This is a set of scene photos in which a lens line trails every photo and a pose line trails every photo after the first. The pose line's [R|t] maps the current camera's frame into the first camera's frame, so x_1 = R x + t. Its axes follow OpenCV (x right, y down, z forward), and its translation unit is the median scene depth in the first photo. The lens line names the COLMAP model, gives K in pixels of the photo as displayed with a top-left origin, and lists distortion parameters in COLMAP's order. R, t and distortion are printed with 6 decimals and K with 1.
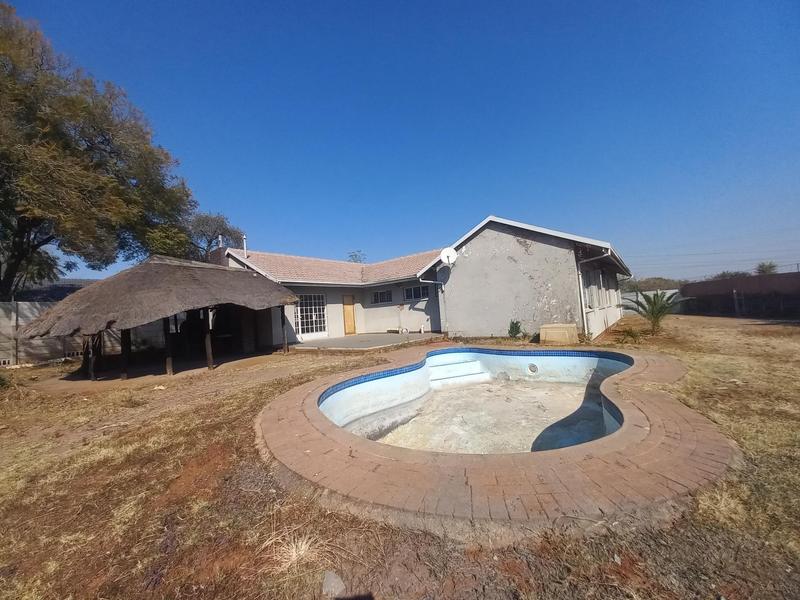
lens RADIAL K [[320.6, 0, 399.8], [0, 320.6, 299.0], [0, 0, 1]] dist [-0.001861, -0.000124]
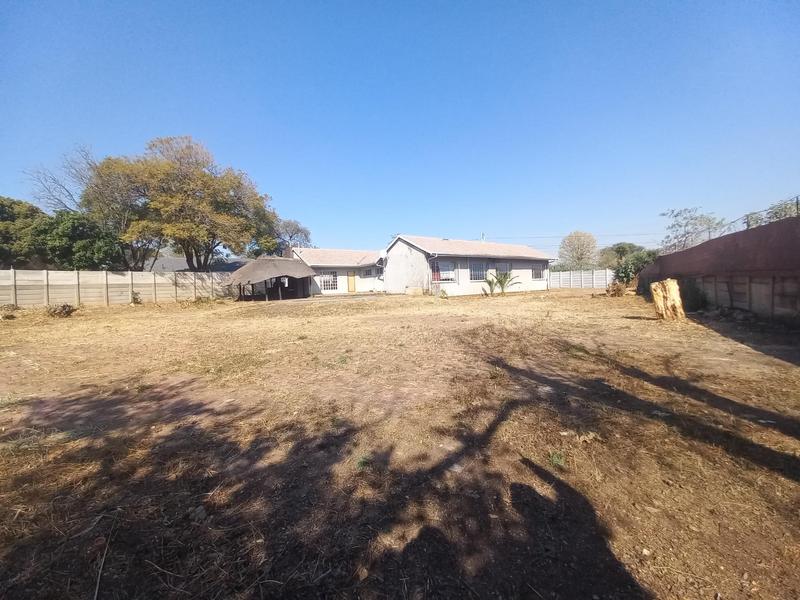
lens RADIAL K [[320.6, 0, 400.3], [0, 320.6, 299.7], [0, 0, 1]] dist [-0.001861, -0.000124]
pose [[0.966198, 0.039034, -0.254828, 0.711858], [-0.015101, 0.995343, 0.095209, -0.034165], [0.257357, -0.088143, 0.962288, -0.880564]]
